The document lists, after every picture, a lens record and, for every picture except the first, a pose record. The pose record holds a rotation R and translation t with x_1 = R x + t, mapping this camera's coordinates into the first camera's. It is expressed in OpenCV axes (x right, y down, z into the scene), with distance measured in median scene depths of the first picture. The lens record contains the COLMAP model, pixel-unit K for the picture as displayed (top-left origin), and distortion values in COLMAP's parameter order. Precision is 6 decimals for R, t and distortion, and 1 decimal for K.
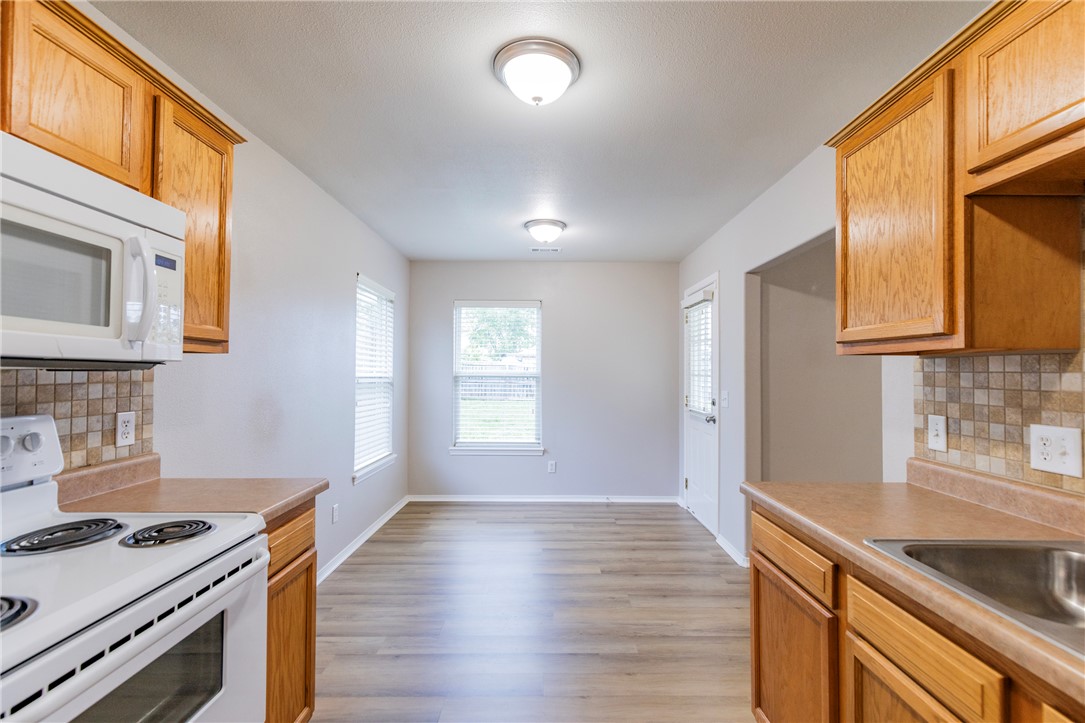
lens RADIAL K [[490.0, 0, 553.5], [0, 490.0, 363.3], [0, 0, 1]] dist [0.003269, 0.000216]
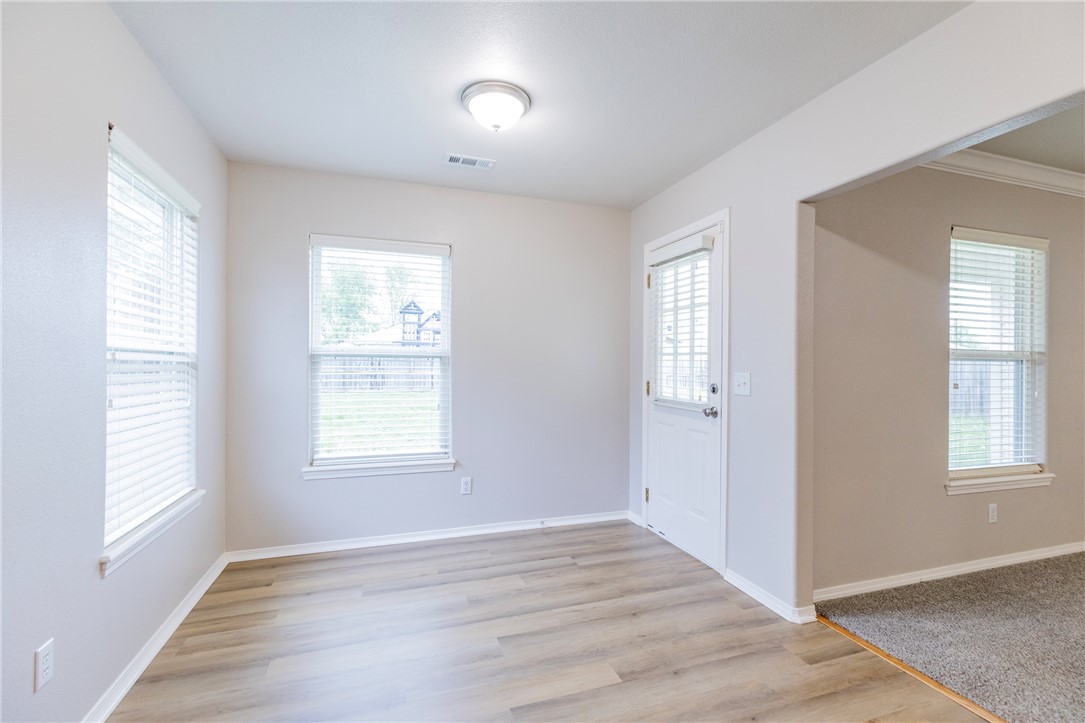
lens RADIAL K [[490.0, 0, 553.5], [0, 490.0, 363.3], [0, 0, 1]] dist [0.003269, 0.000216]
pose [[0.948031, 0.000888, 0.318177, -0.123267], [-0.007431, 0.999785, 0.019350, 0.026339], [-0.318091, -0.020709, 0.947834, 0.348759]]
